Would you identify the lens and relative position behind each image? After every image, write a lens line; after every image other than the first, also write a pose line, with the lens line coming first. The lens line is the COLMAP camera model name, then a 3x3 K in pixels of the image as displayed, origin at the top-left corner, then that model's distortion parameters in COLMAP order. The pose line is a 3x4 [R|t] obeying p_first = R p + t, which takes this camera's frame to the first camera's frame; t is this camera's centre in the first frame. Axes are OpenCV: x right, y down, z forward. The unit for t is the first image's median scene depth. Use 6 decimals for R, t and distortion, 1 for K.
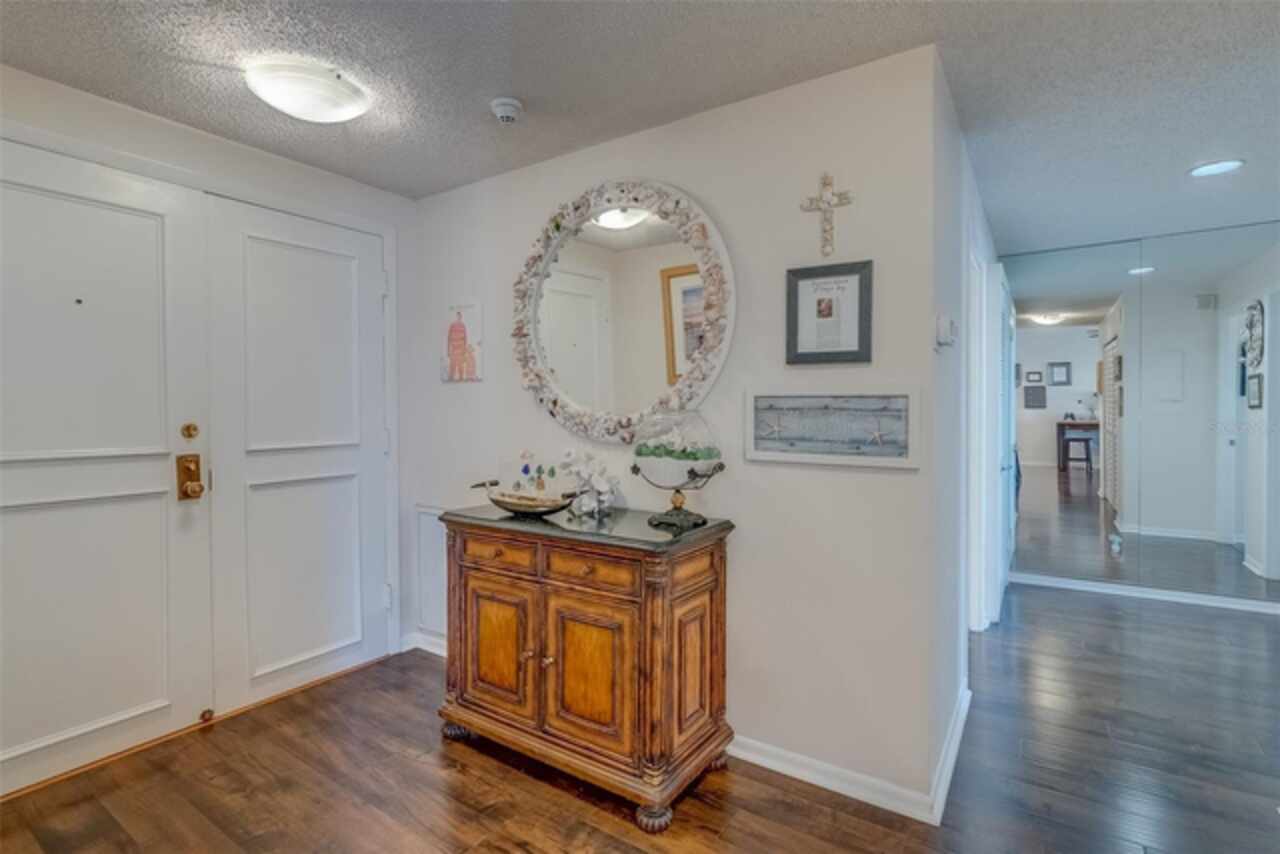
lens RADIAL K [[585.1, 0, 637.5], [0, 585.1, 420.9], [0, 0, 1]] dist [-0.001650, 0.000558]
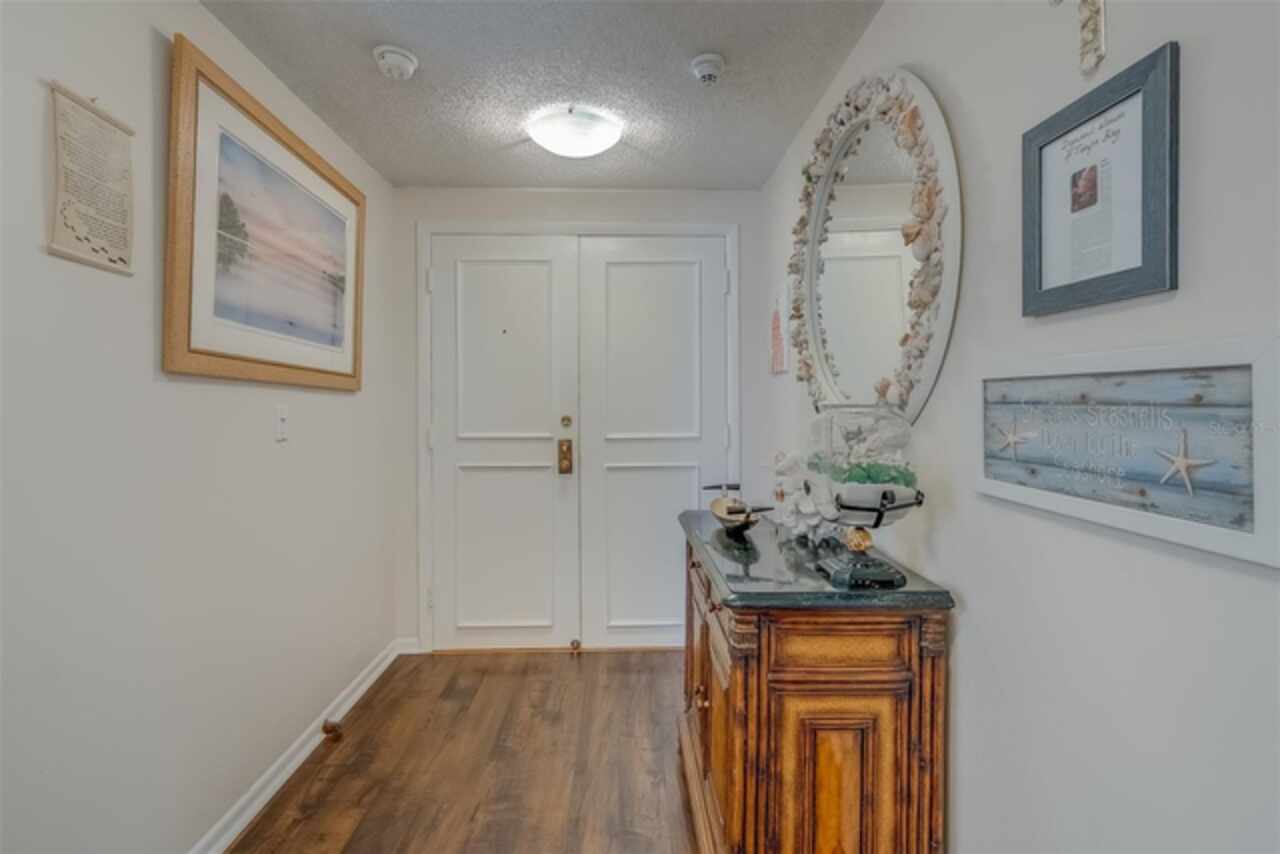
lens RADIAL K [[586.8, 0, 641.0], [0, 586.8, 411.4], [0, 0, 1]] dist [0.001002, 0.000415]
pose [[0.604968, 0.007415, -0.796215, 0.453877], [-0.014529, 0.999893, -0.001728, -0.006698], [0.796117, 0.012613, 0.605011, 0.405721]]
